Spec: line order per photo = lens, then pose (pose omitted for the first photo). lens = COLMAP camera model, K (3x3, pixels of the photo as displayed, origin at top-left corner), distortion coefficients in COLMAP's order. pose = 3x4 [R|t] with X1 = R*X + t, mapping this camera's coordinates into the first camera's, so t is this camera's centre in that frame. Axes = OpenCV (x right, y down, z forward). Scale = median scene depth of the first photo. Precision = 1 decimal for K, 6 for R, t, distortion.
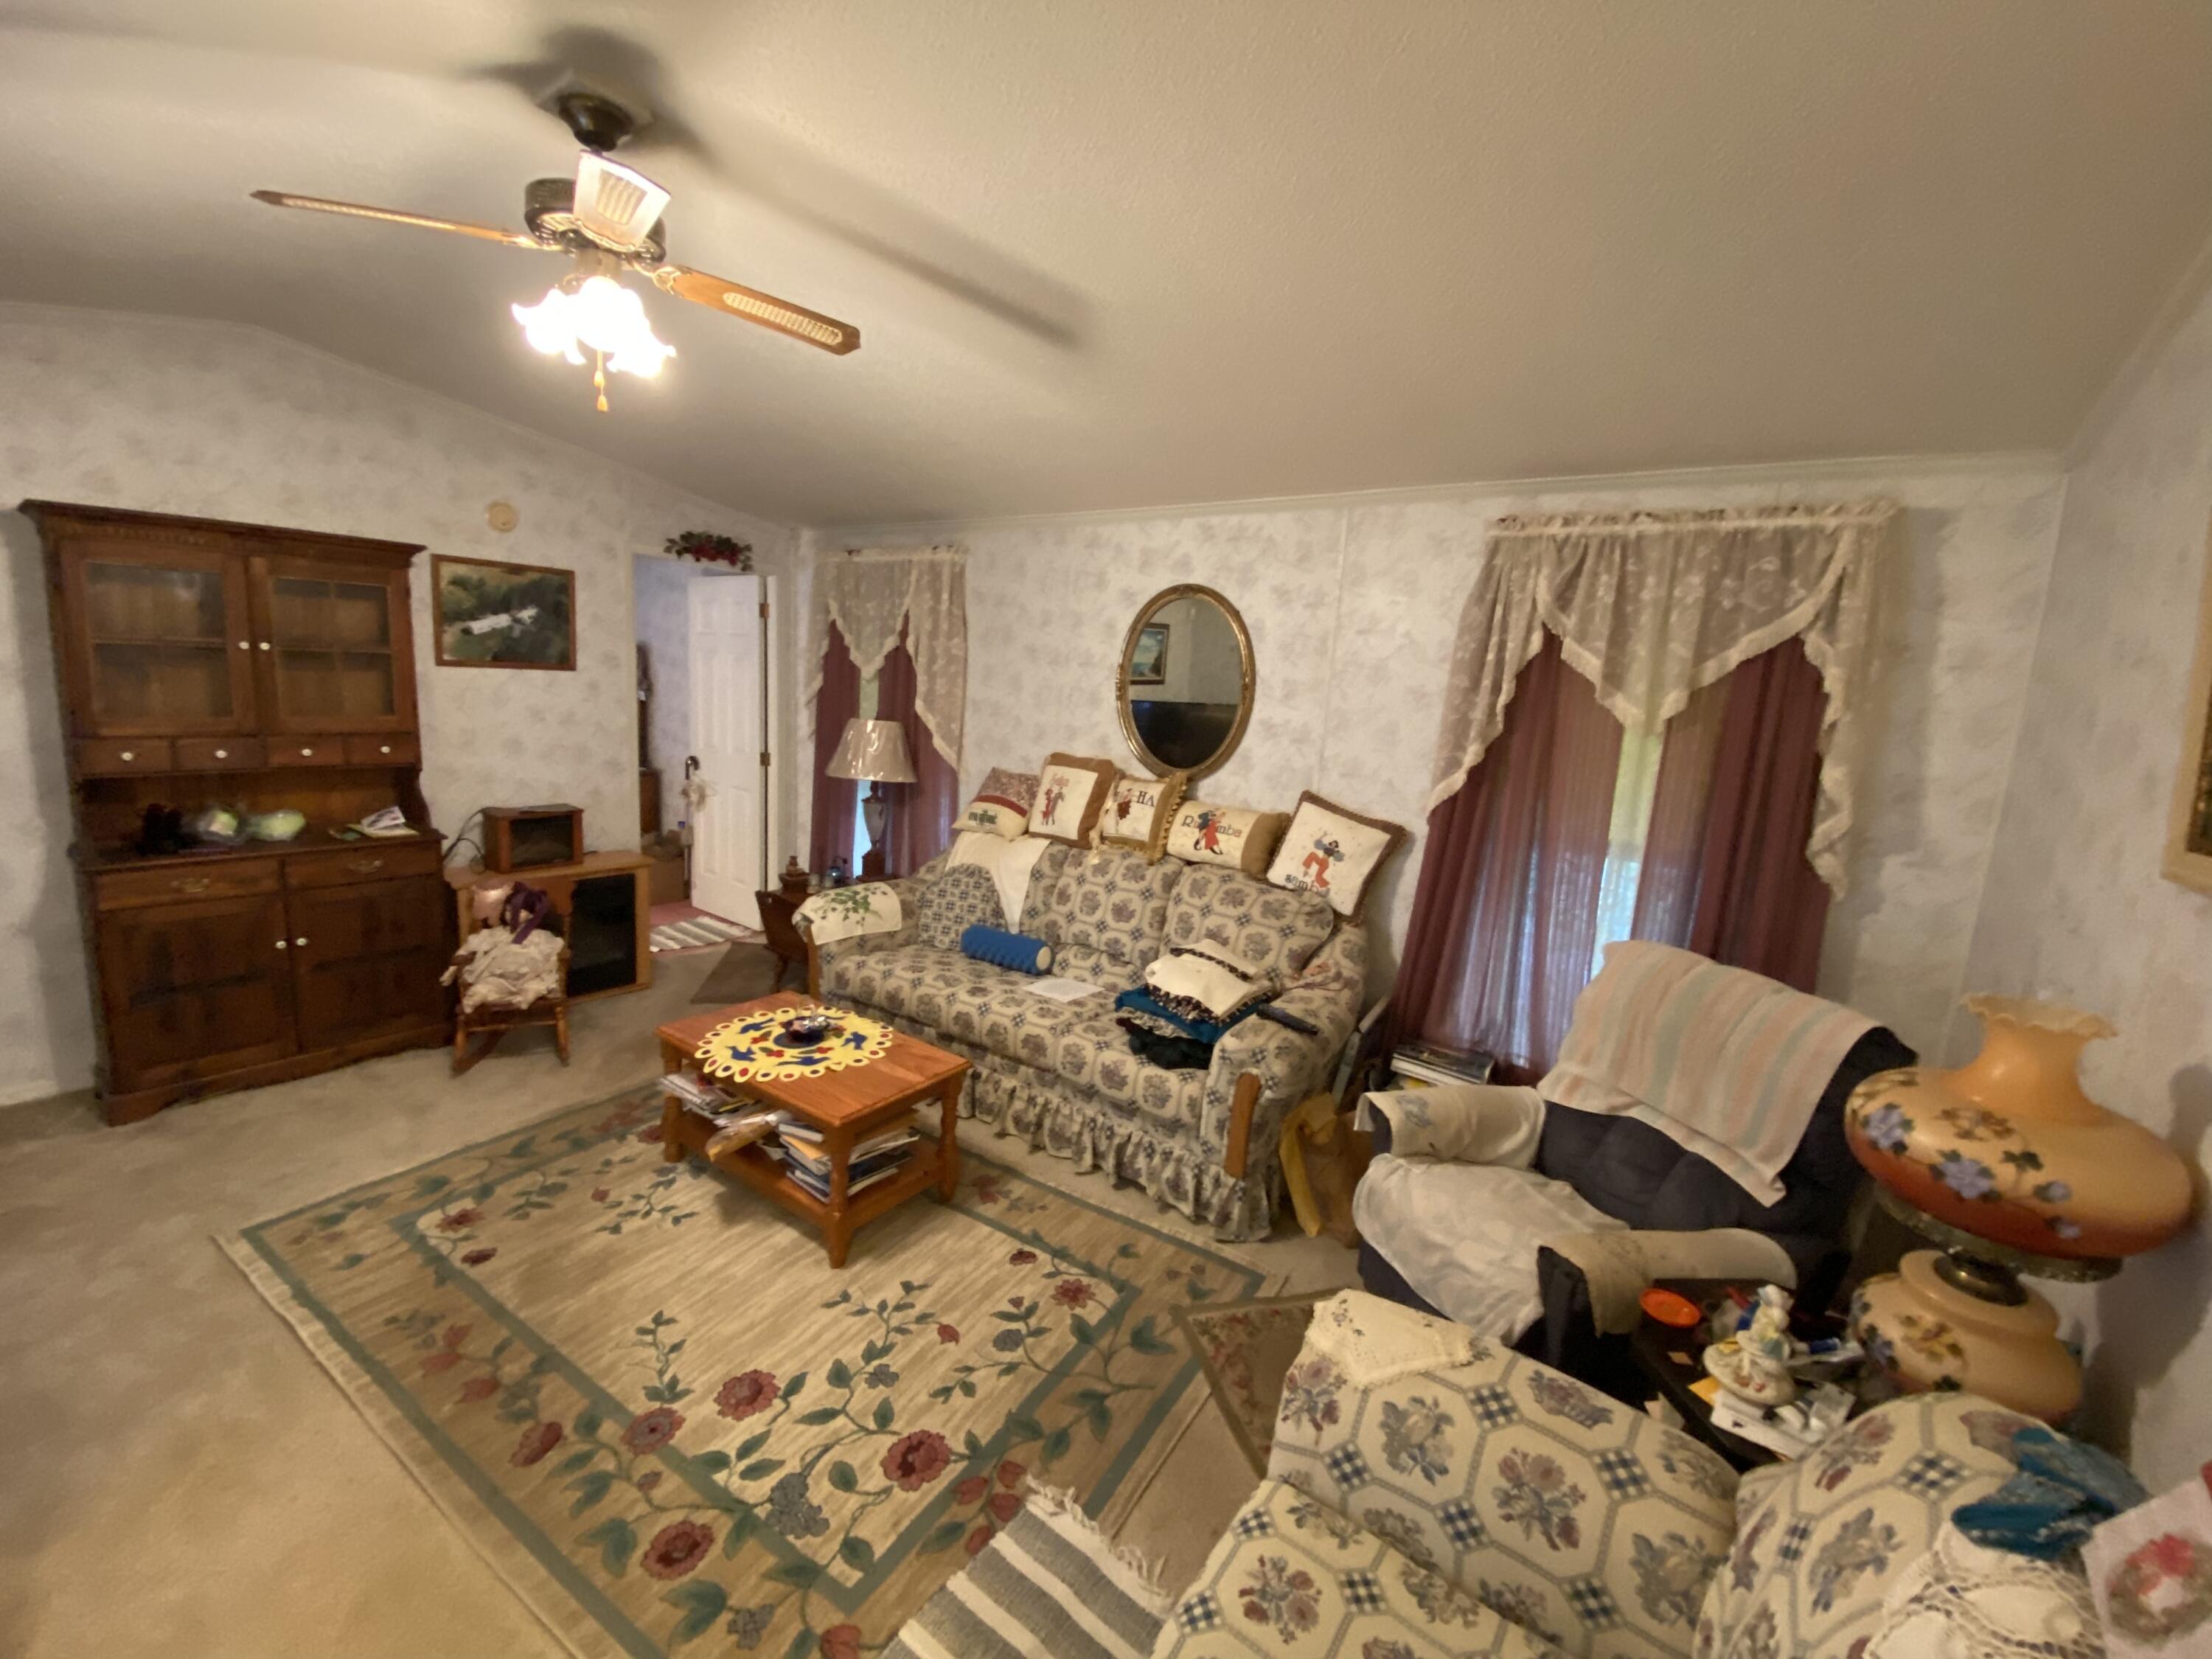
lens RADIAL K [[897.6, 0, 1110.7], [0, 897.6, 839.3], [0, 0, 1]] dist [-0.006335, -0.005470]
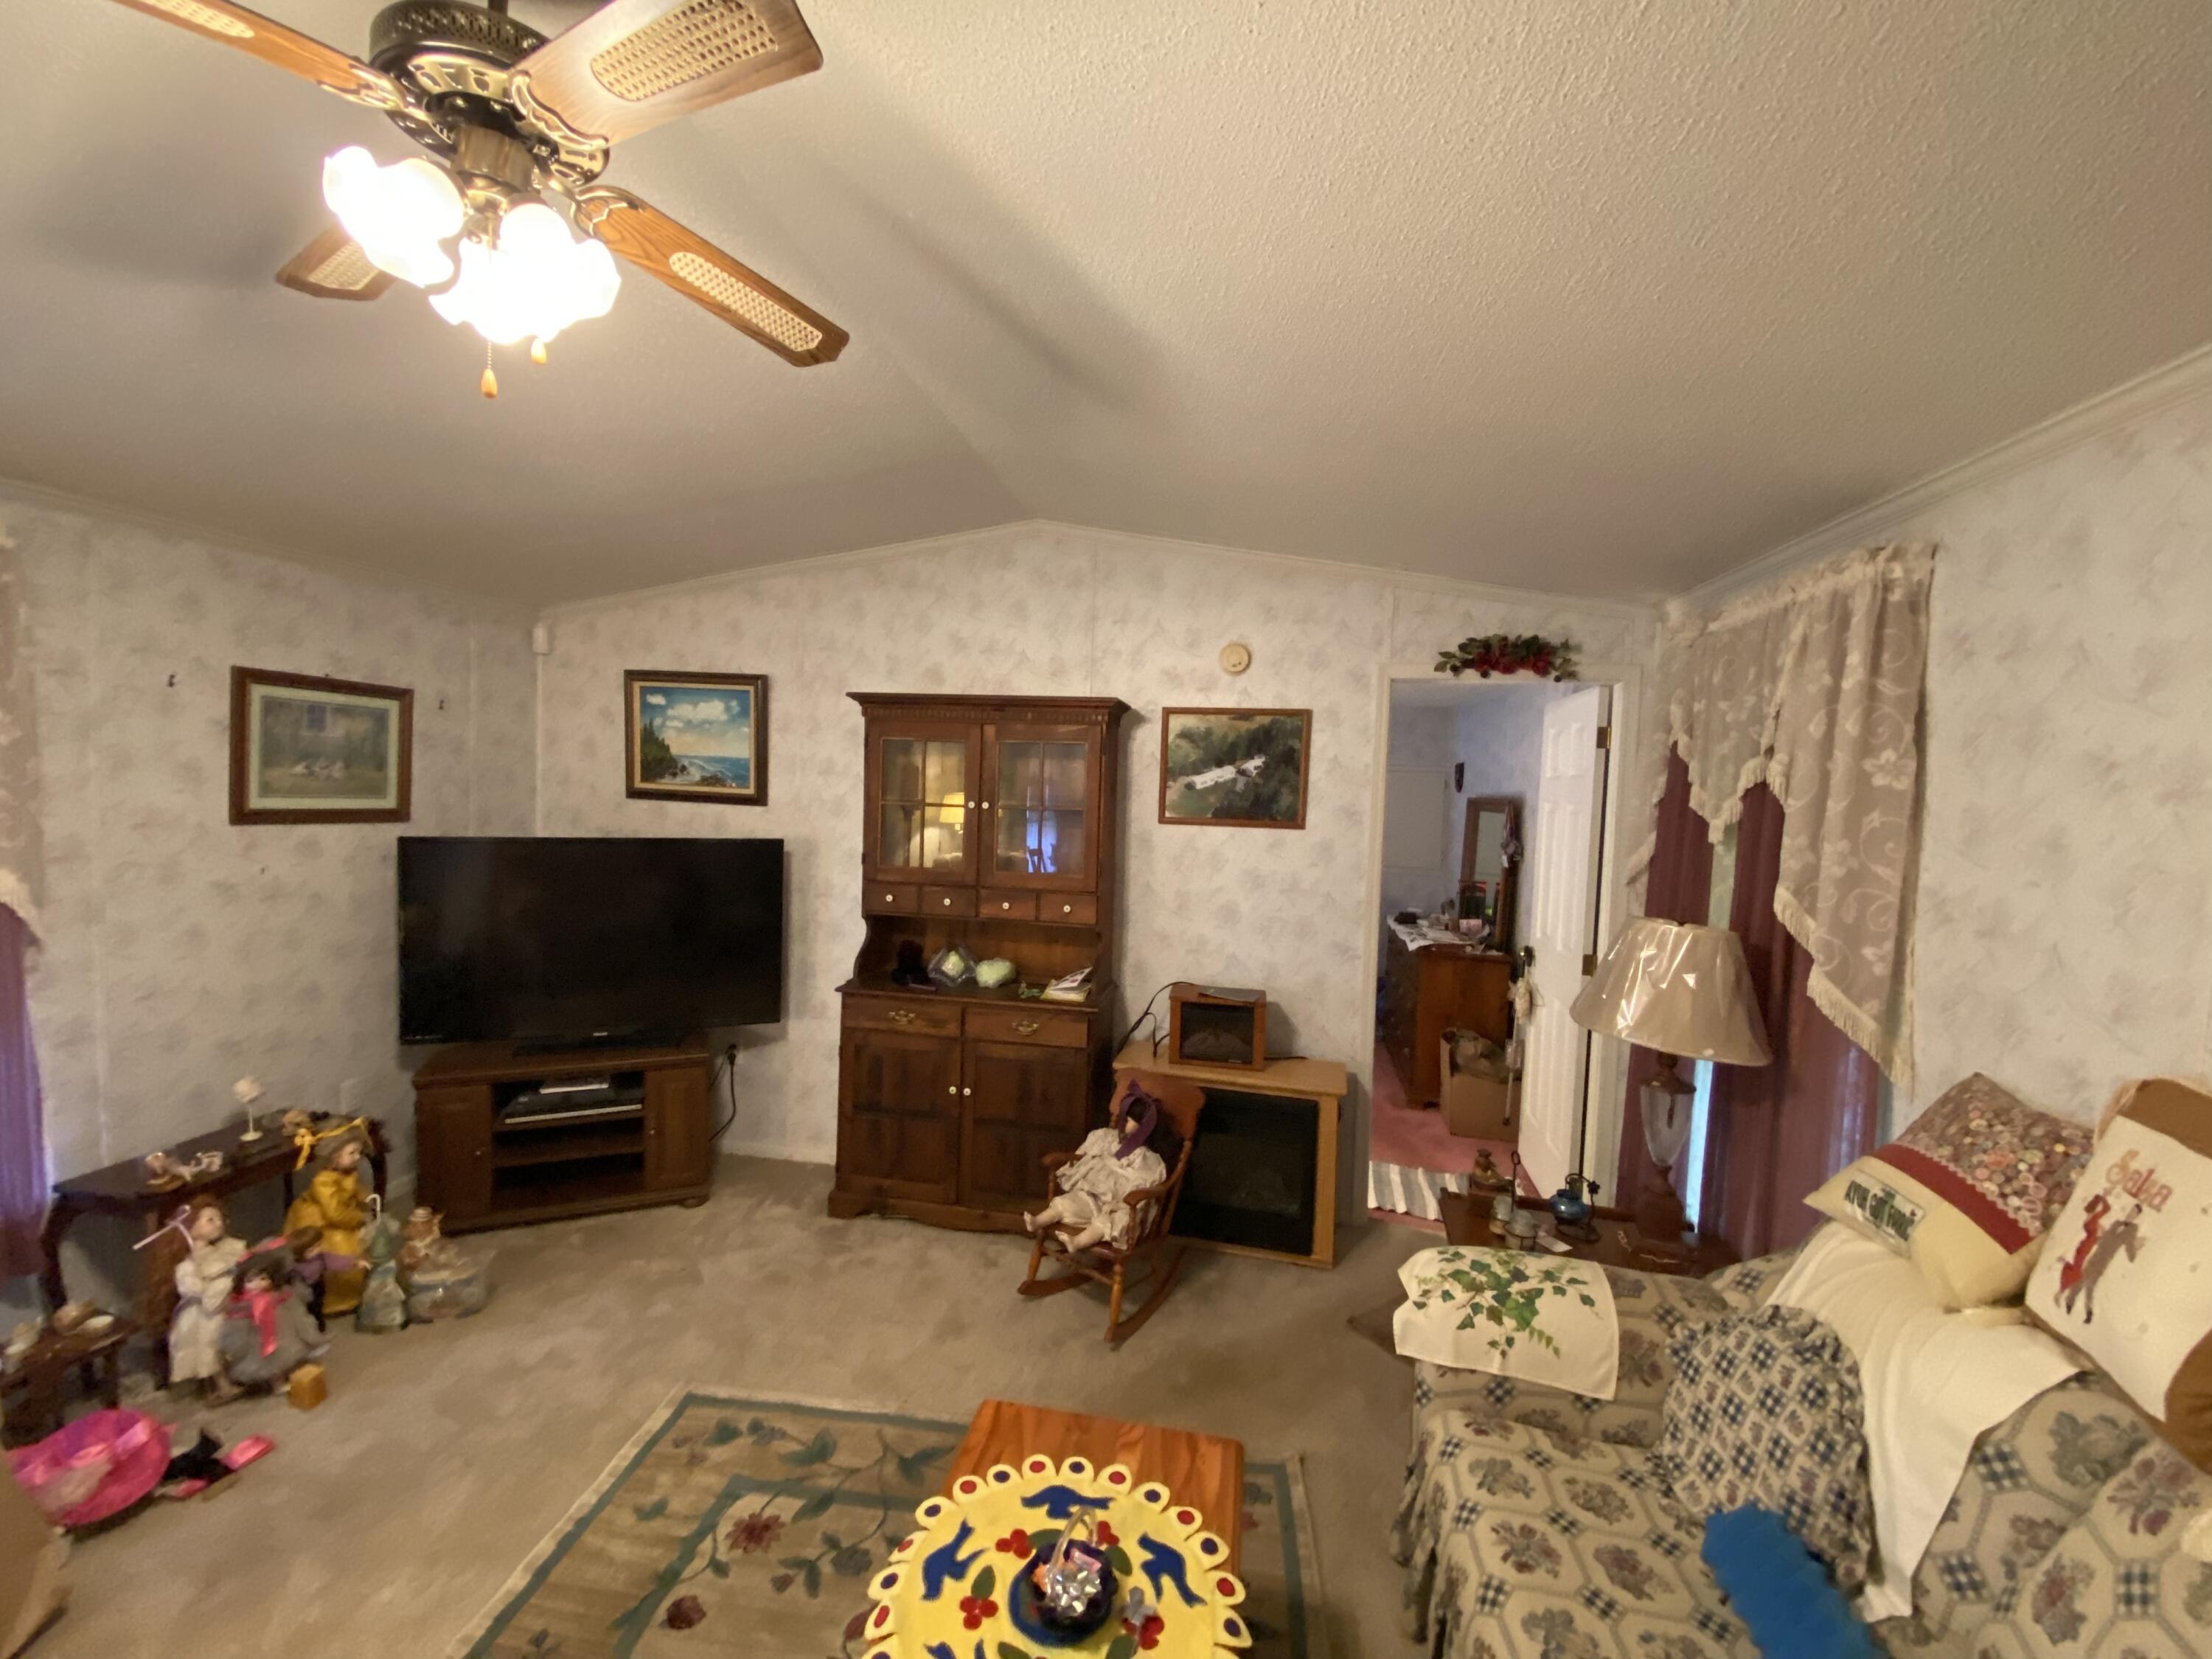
lens RADIAL K [[897.6, 0, 1089.2], [0, 897.6, 820.9], [0, 0, 1]] dist [-0.006335, -0.005470]
pose [[0.420853, -0.015006, -0.907005, 0.059680], [-0.167450, 0.981395, -0.093934, -0.095743], [0.891540, 0.191410, 0.410511, 0.541782]]
